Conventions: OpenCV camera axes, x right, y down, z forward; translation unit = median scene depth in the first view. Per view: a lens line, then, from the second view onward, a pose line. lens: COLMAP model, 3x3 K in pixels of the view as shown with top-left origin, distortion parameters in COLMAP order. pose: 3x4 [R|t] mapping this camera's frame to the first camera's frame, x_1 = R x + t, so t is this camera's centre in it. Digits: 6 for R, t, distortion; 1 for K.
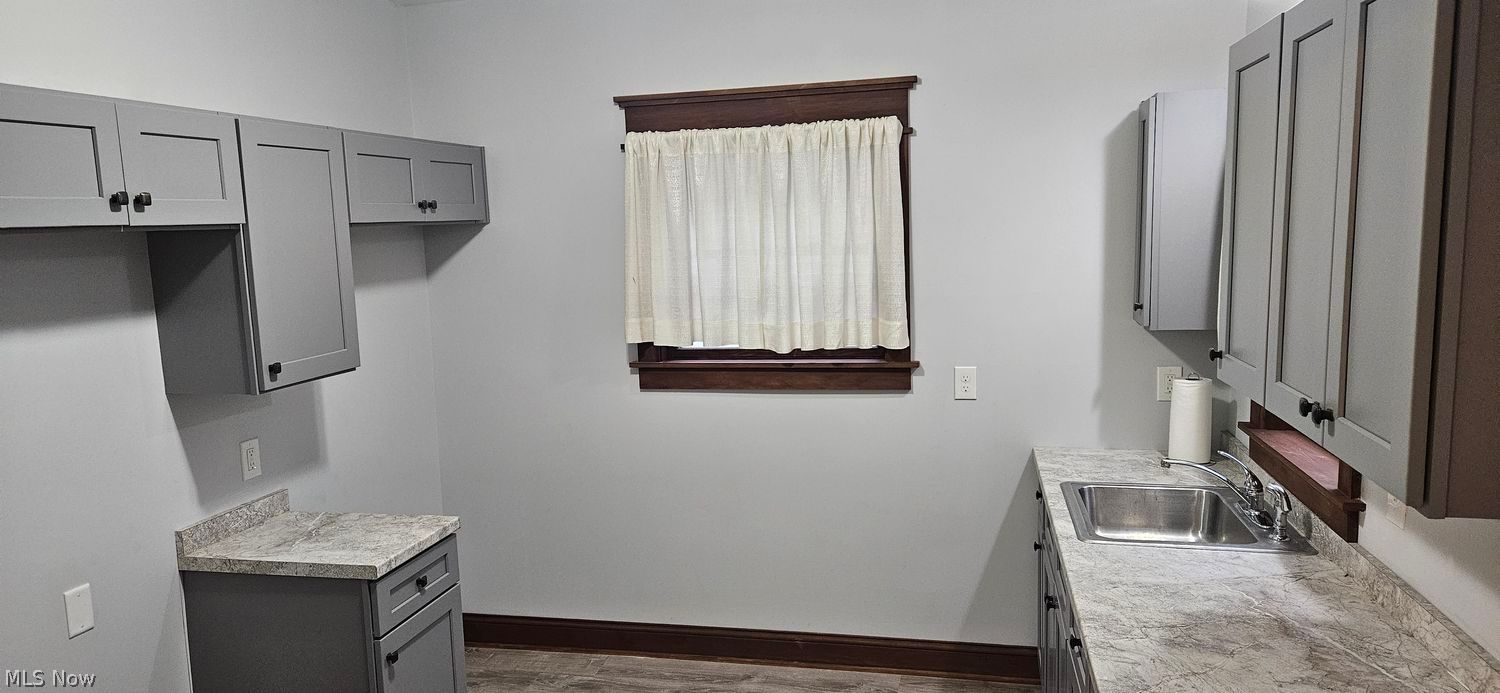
lens RADIAL K [[986.1, 0, 763.7], [0, 986.1, 360.8], [0, 0, 1]] dist [0.038108, -0.007730]
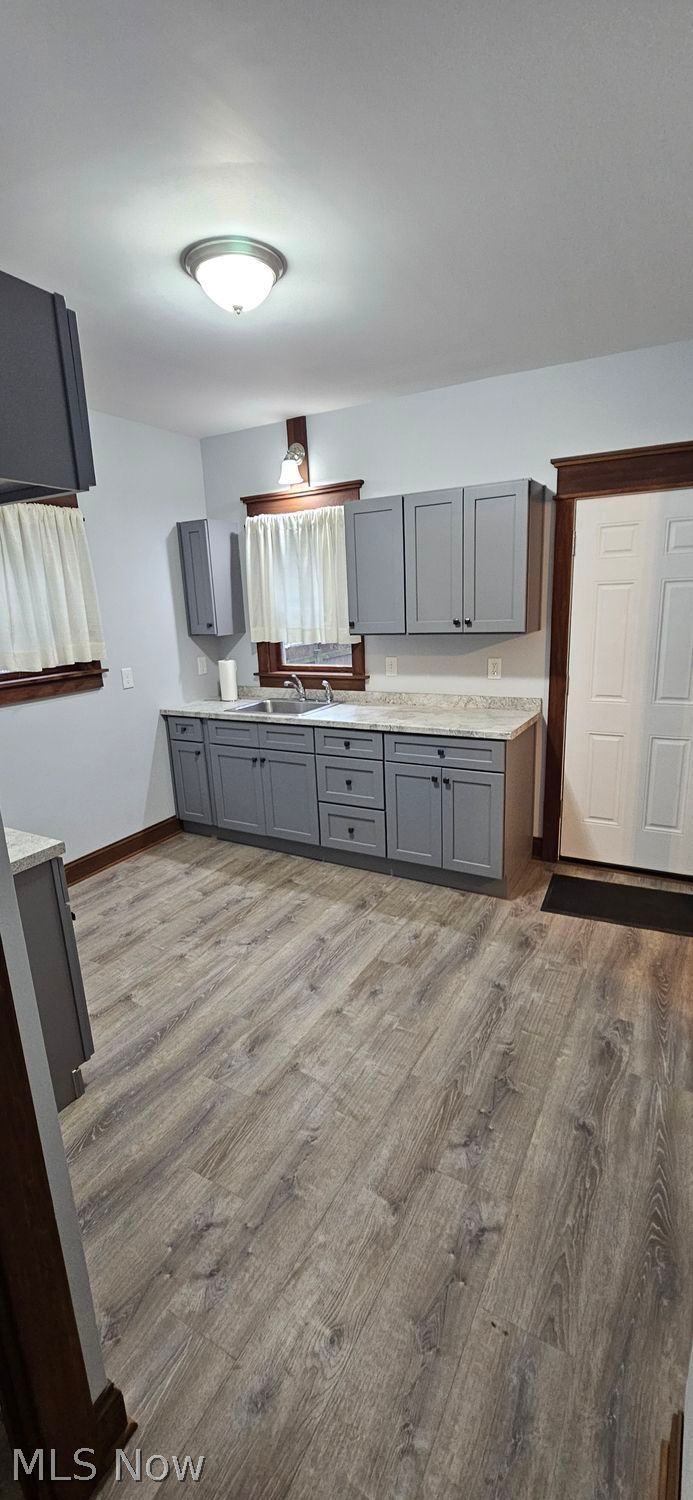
lens RADIAL K [[612.0, 0, 355.3], [0, 612.0, 750.9], [0, 0, 1]] dist [-0.000621, 0.000801]
pose [[0.272694, -0.216333, 0.937464, -0.709946], [0.154281, 0.971615, 0.179336, 0.015874], [-0.949650, 0.095729, 0.298330, 0.327397]]
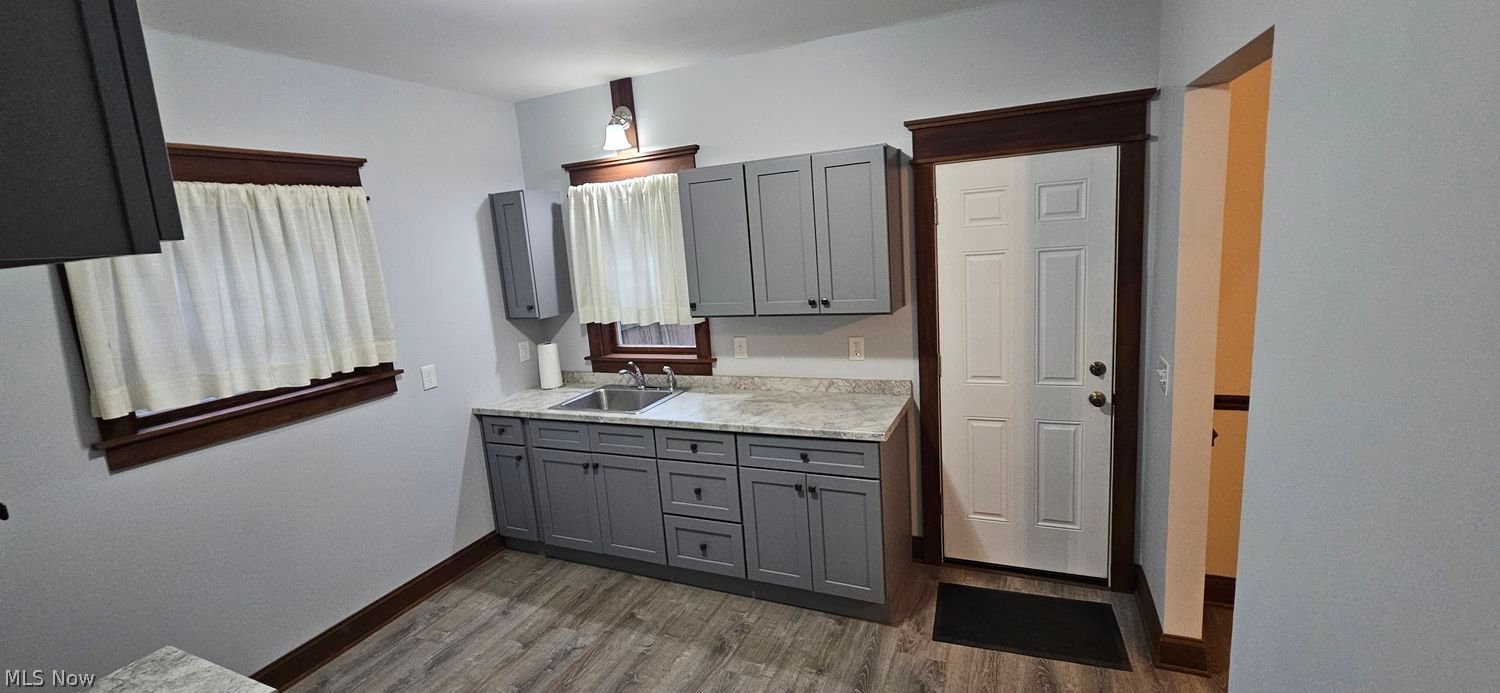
lens RADIAL K [[612.0, 0, 757.6], [0, 612.0, 338.2], [0, 0, 1]] dist [-0.000621, 0.000801]
pose [[0.183127, -0.144396, 0.972427, -0.570317], [0.191567, 0.975434, 0.108766, -0.038347], [-0.964244, 0.166366, 0.206290, 0.349491]]
